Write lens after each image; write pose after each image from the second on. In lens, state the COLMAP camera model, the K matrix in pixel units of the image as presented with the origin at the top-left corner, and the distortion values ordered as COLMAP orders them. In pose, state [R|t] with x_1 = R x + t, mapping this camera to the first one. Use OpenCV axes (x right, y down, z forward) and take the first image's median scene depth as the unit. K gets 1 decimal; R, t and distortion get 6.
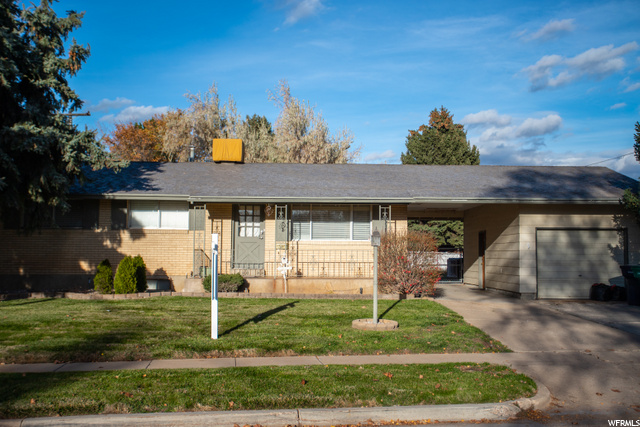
lens RADIAL K [[698.5, 0, 320.0], [0, 698.5, 213.5], [0, 0, 1]] dist [0.013261, 0.007535]
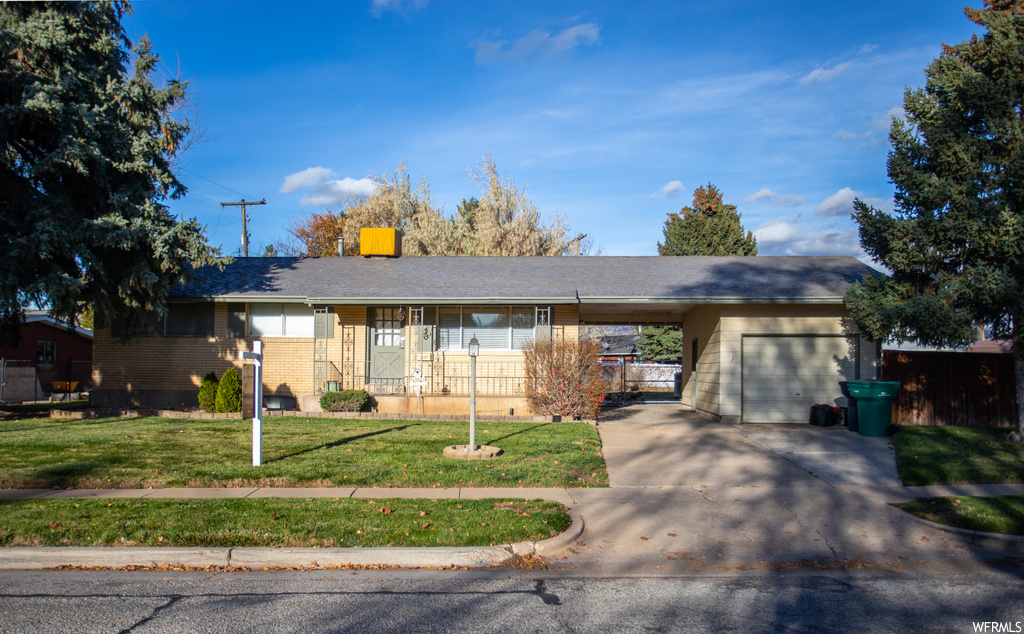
lens RADIAL K [[851.9, 0, 506.6], [0, 851.9, 353.9], [0, 0, 1]] dist [-0.023694, 0.002775]
pose [[0.994146, -0.000348, -0.108047, 0.151299], [0.004845, 0.999132, 0.041362, 0.001536], [0.107939, -0.041644, 0.993285, 0.008336]]
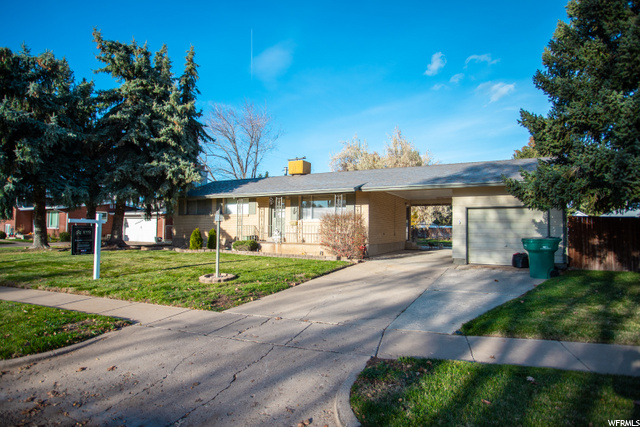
lens RADIAL K [[354.4, 0, 320.0], [0, 354.4, 213.5], [0, 0, 1]] dist [-0.061433, 0.000277]
pose [[0.863648, -0.020579, -0.503675, 0.408521], [0.027927, 0.999585, 0.007047, 0.020555], [0.503321, -0.020152, 0.863864, 0.331807]]
